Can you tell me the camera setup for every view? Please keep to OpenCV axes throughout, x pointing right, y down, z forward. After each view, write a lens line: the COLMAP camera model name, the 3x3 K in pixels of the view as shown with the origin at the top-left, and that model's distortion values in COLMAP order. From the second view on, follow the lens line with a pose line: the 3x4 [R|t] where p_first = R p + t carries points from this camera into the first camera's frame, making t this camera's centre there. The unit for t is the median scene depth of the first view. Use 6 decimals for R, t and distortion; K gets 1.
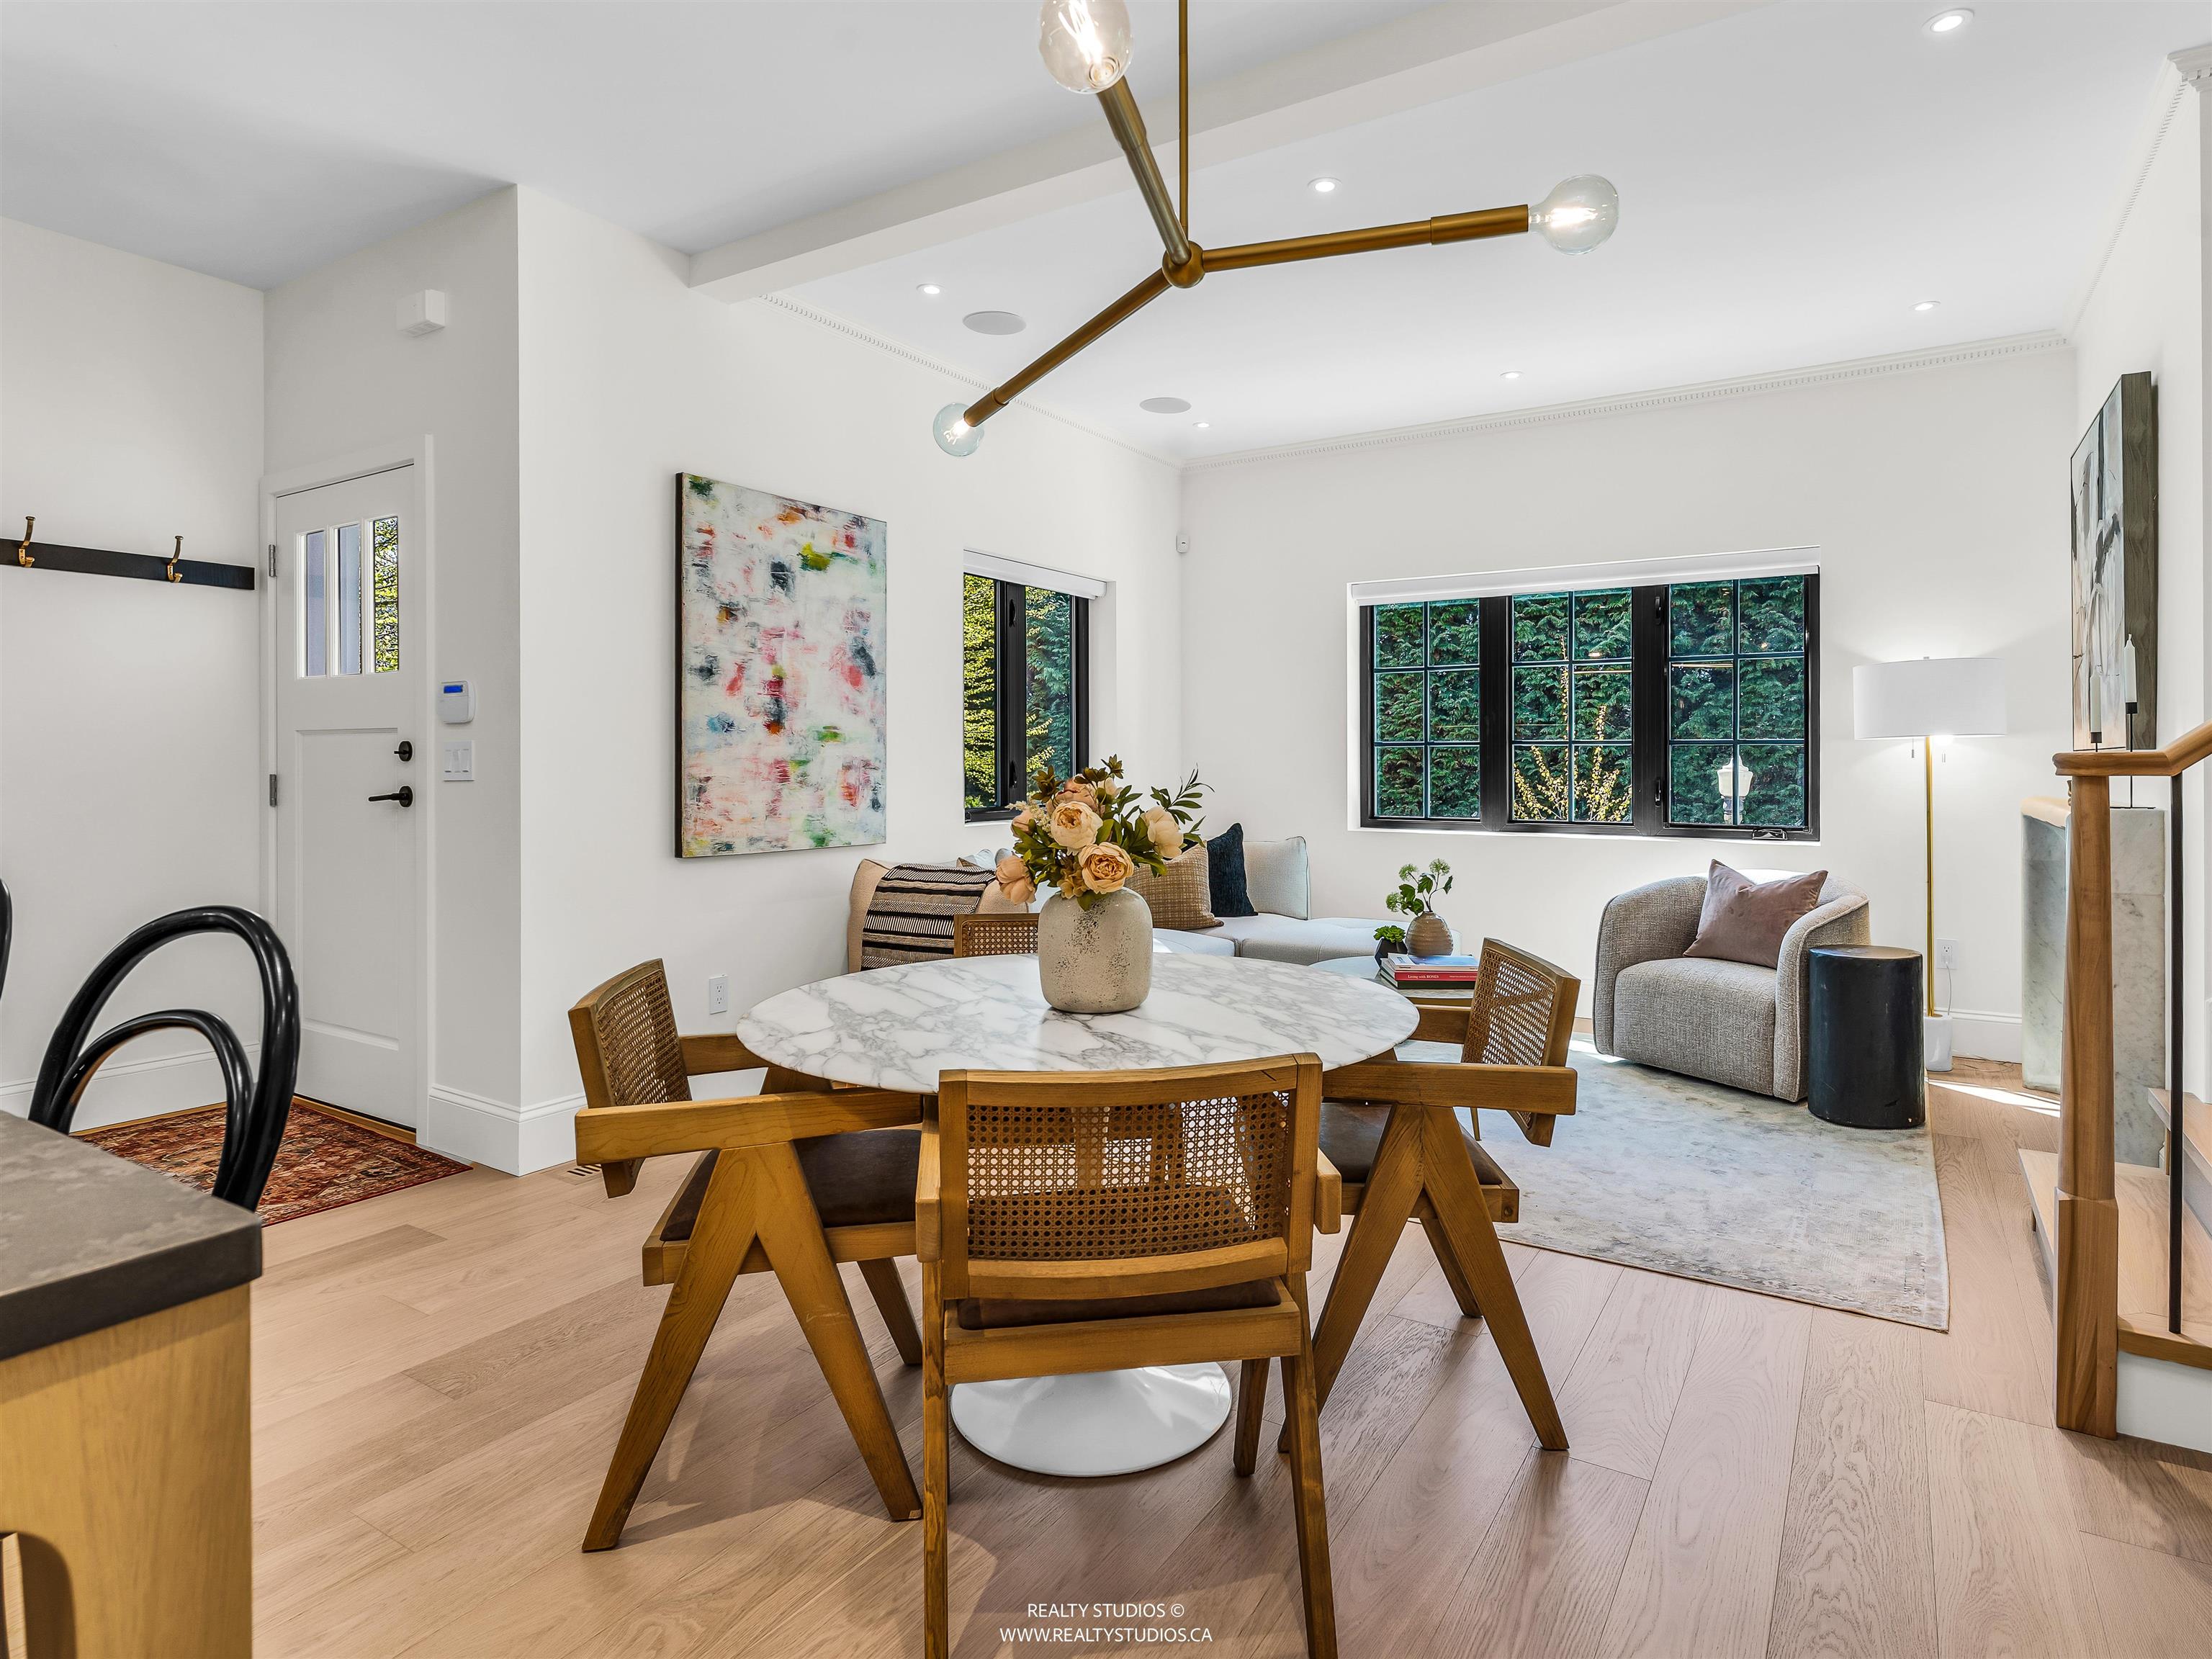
lens RADIAL K [[1222.4, 0, 1143.7], [0, 1222.4, 751.4], [0, 0, 1]] dist [-0.004871, 0.000599]
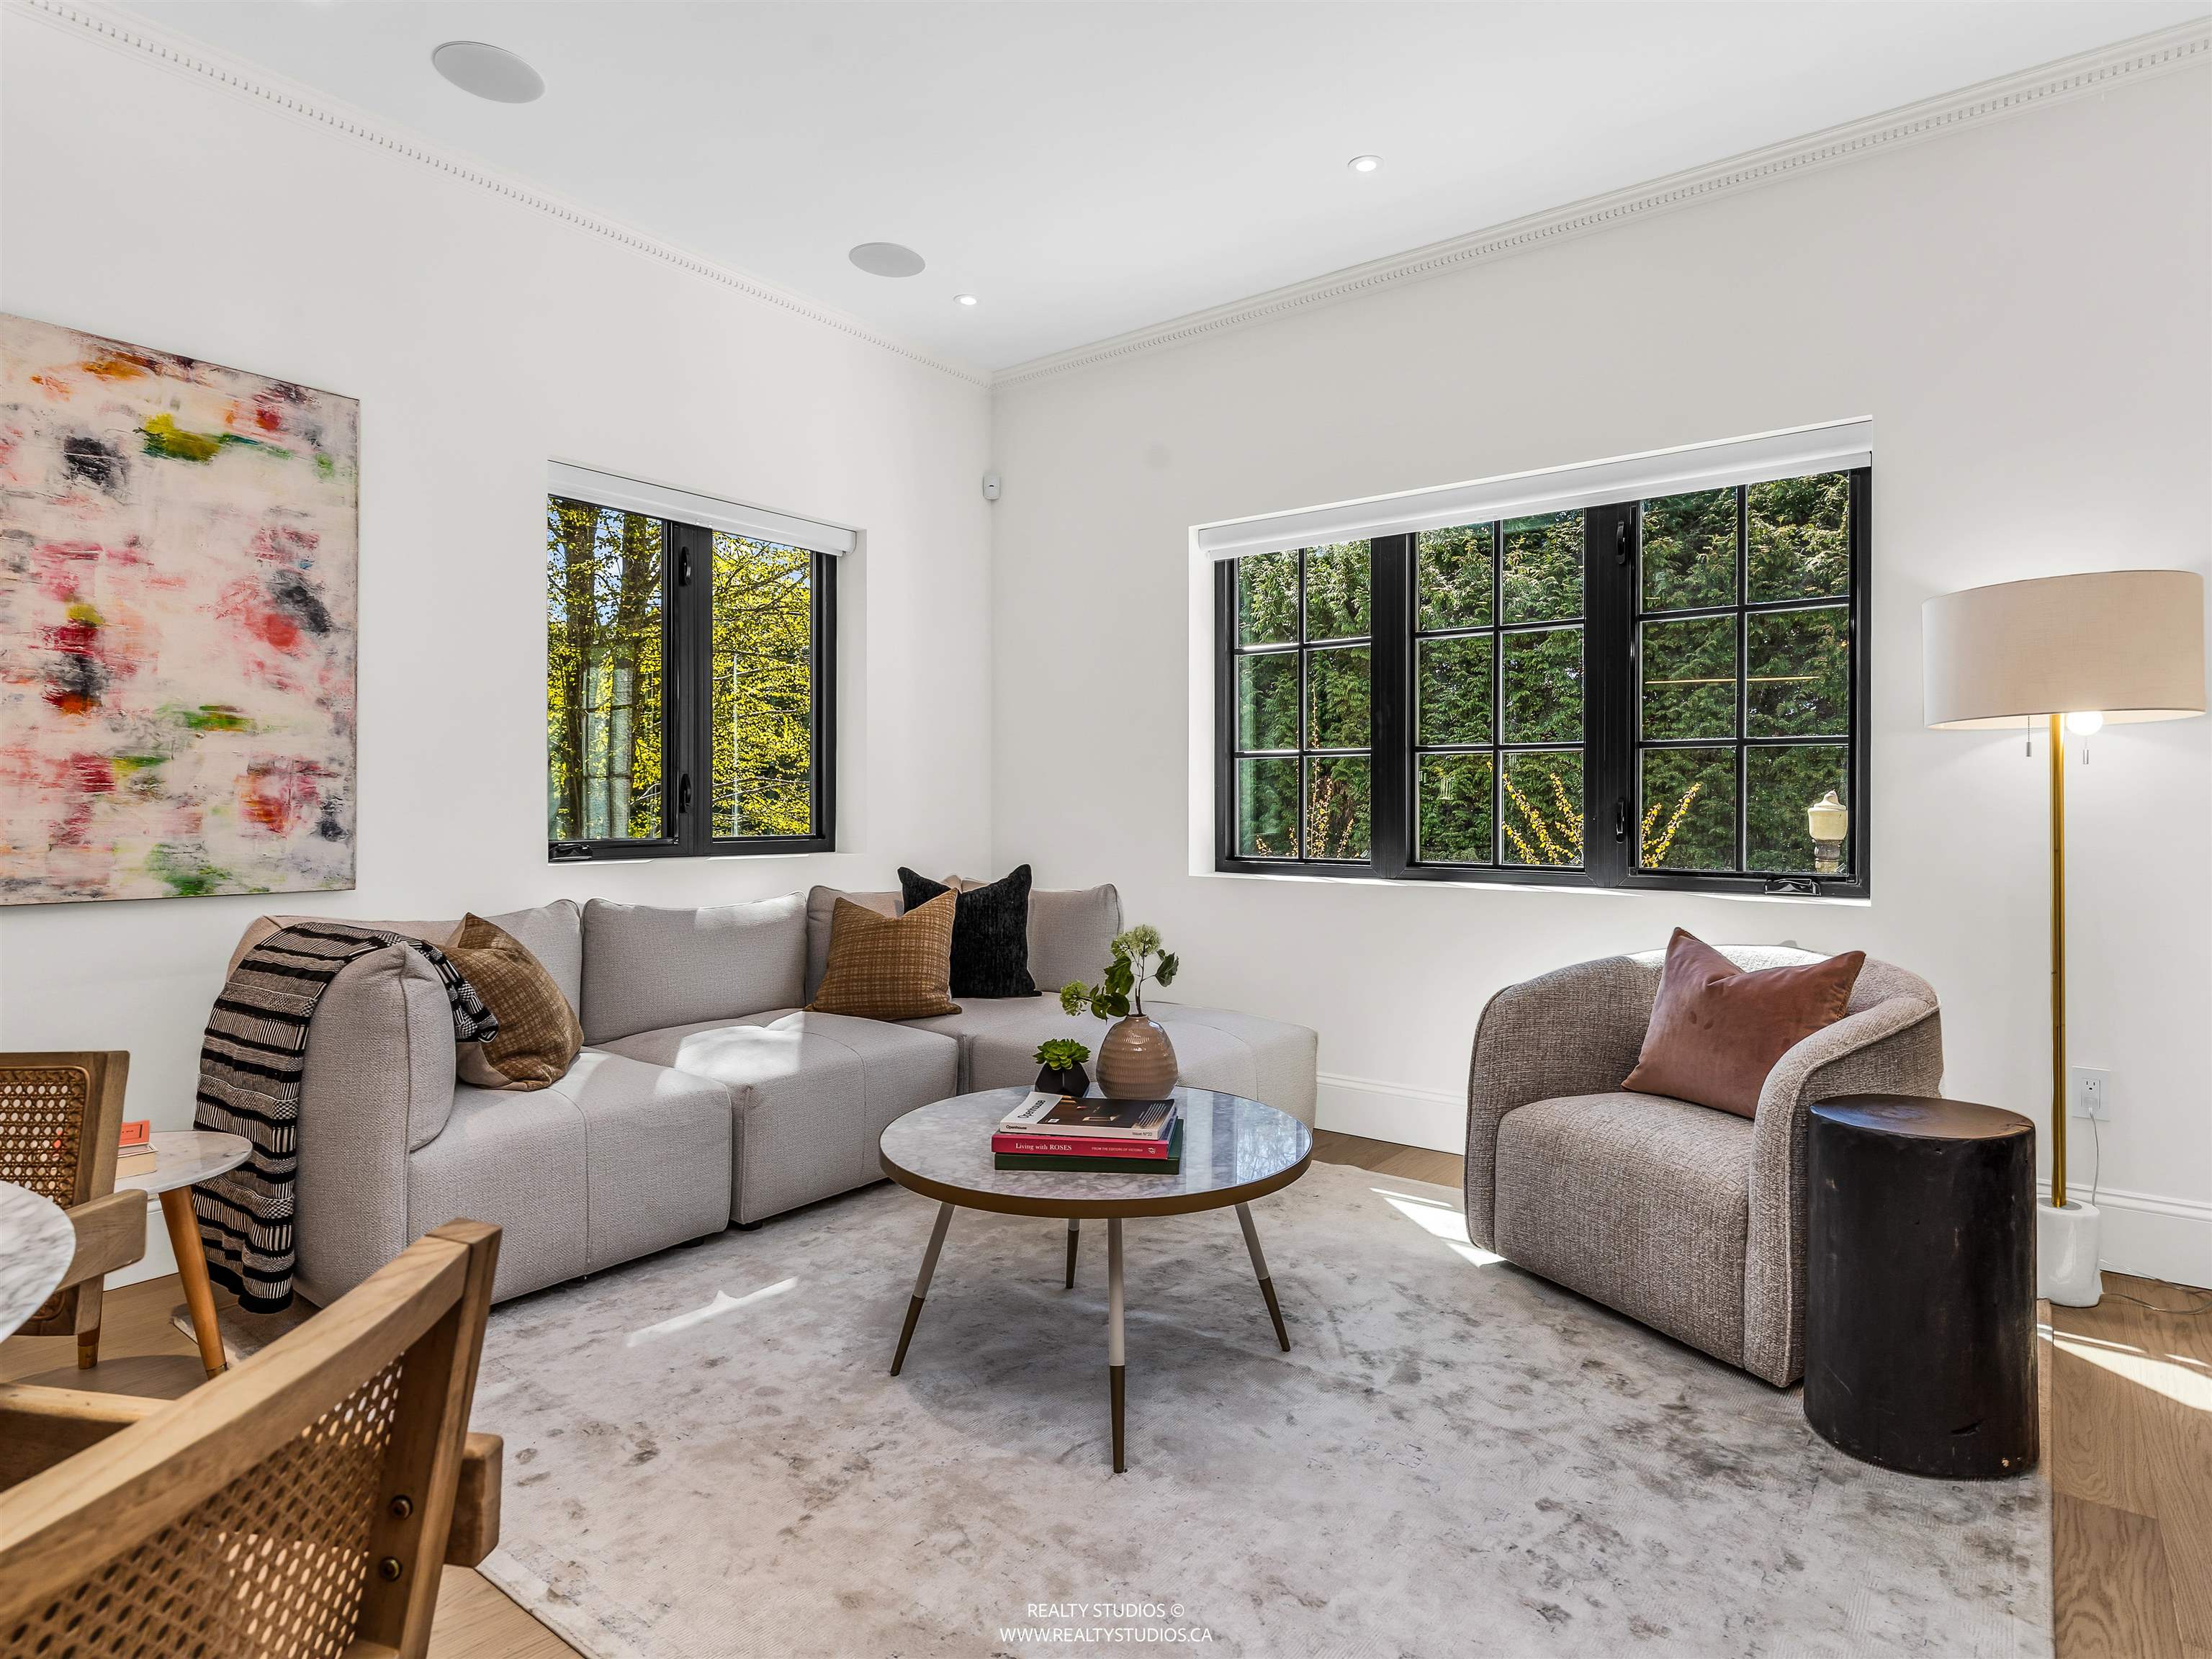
lens RADIAL K [[1222.4, 0, 1115.3], [0, 1222.4, 809.1], [0, 0, 1]] dist [-0.004871, 0.000599]
pose [[0.995302, 0.002108, -0.096798, 0.268241], [-0.001060, 0.999940, 0.010875, 0.025463], [0.096815, -0.010721, 0.995245, 0.403358]]
